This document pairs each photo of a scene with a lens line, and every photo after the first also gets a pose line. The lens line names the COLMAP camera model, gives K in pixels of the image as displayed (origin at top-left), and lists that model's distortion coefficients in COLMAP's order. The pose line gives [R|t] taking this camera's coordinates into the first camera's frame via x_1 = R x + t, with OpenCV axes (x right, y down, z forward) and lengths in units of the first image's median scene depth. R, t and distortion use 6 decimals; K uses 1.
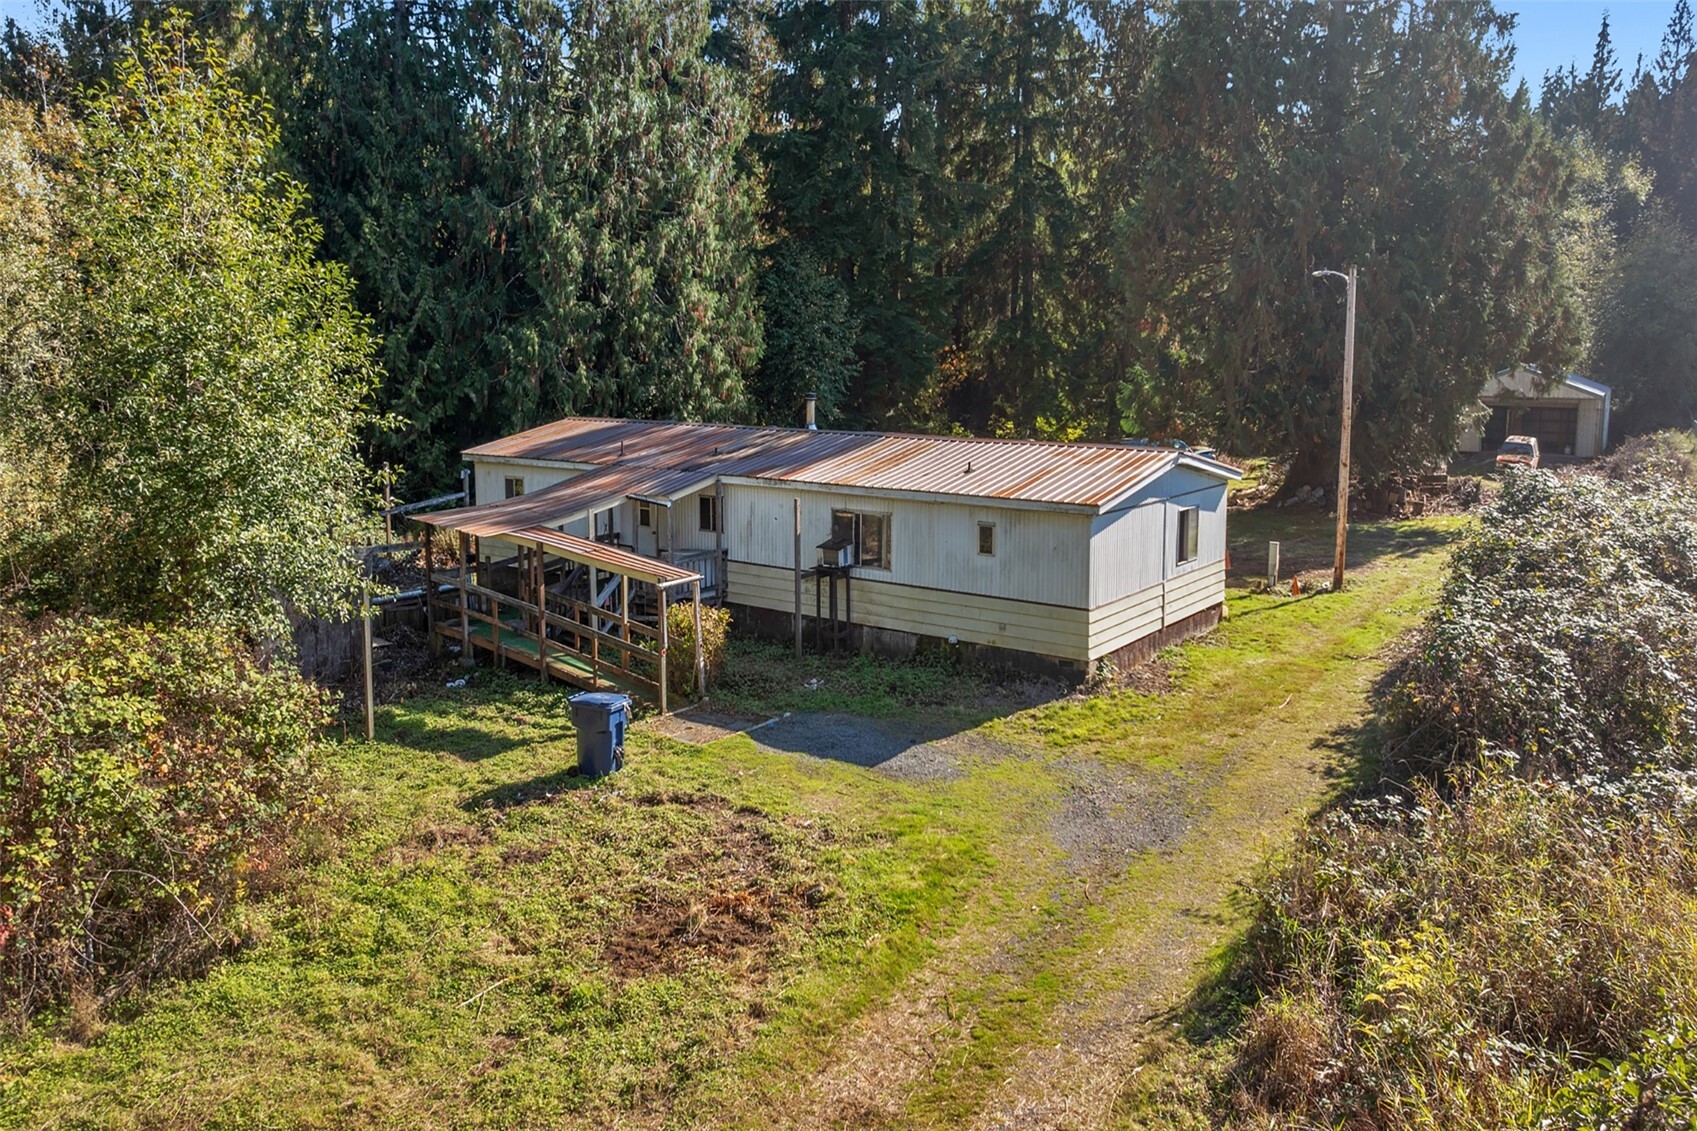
lens RADIAL K [[1181.8, 0, 847.5], [0, 1181.8, 568.0], [0, 0, 1]] dist [-0.022740, 0.009662]
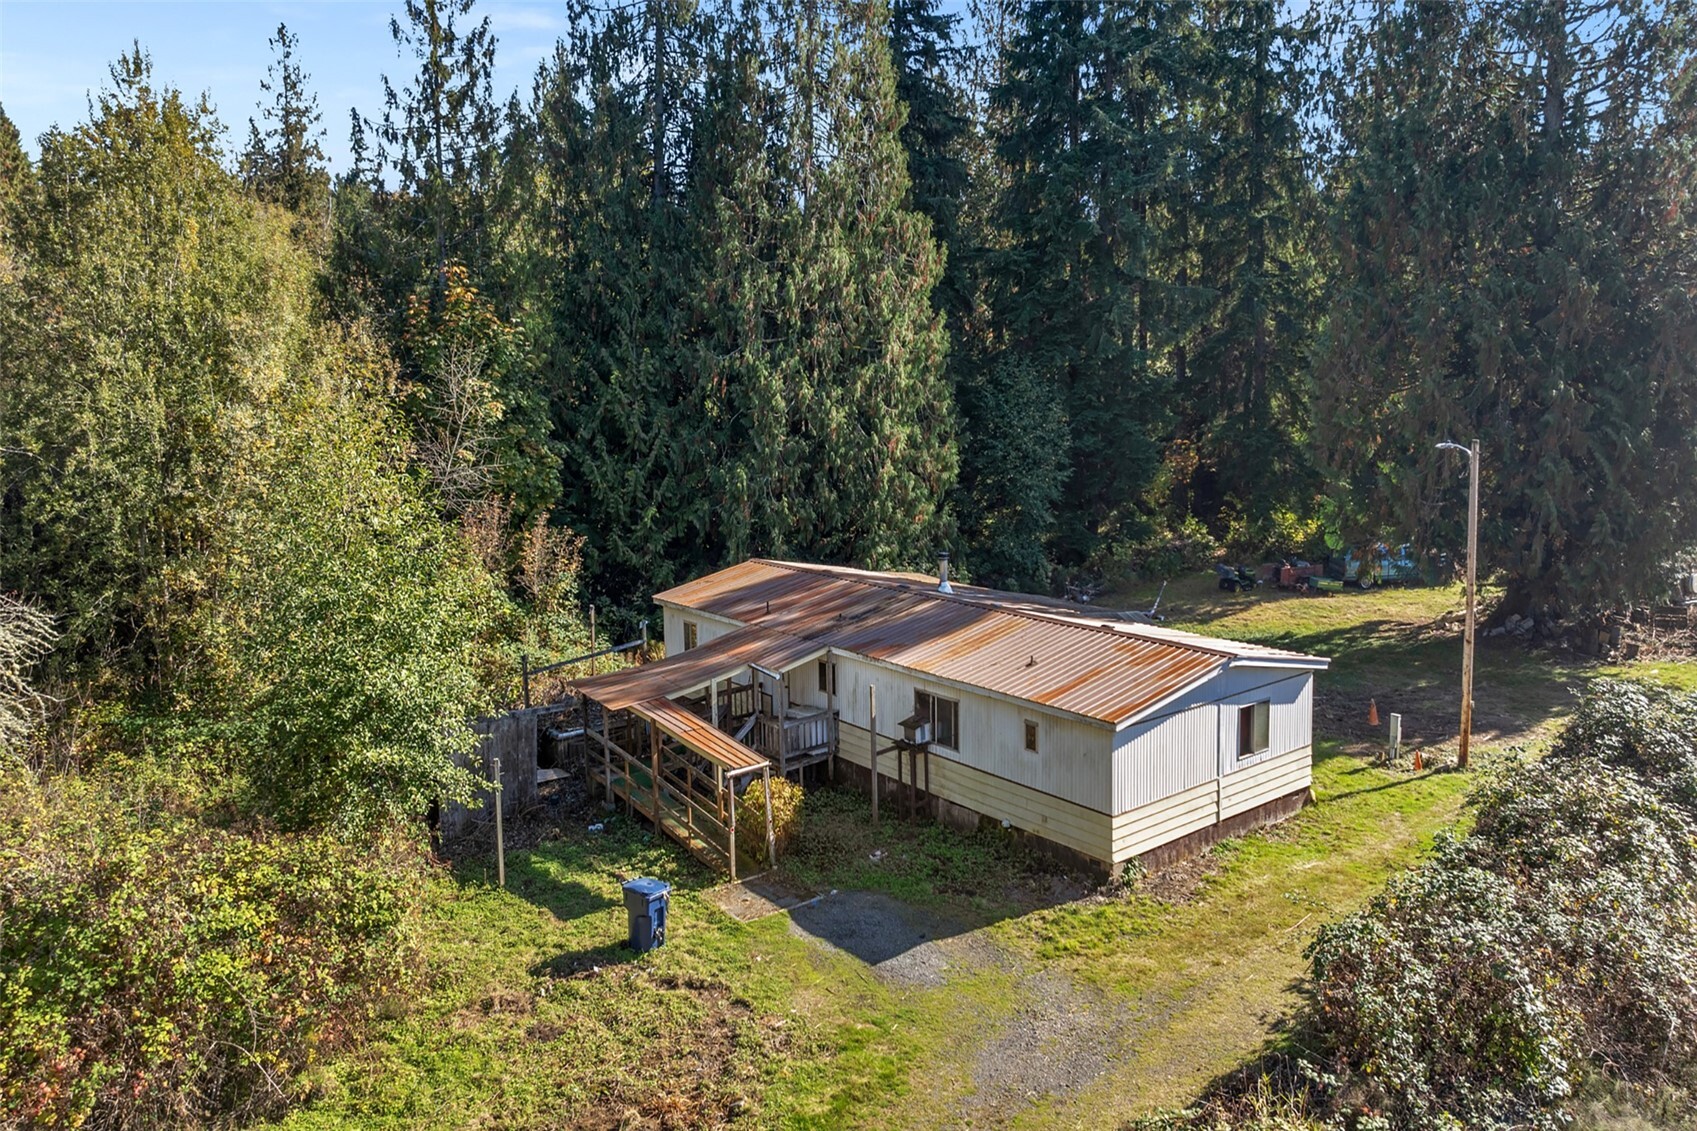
lens RADIAL K [[1181.8, 0, 913.8], [0, 1181.8, 543.1], [0, 0, 1]] dist [-0.022740, 0.009662]
pose [[0.962817, 0.017241, -0.269603, 0.293338], [-0.019237, 0.999804, -0.004760, -0.188488], [0.269468, 0.009769, 0.962960, -0.068440]]
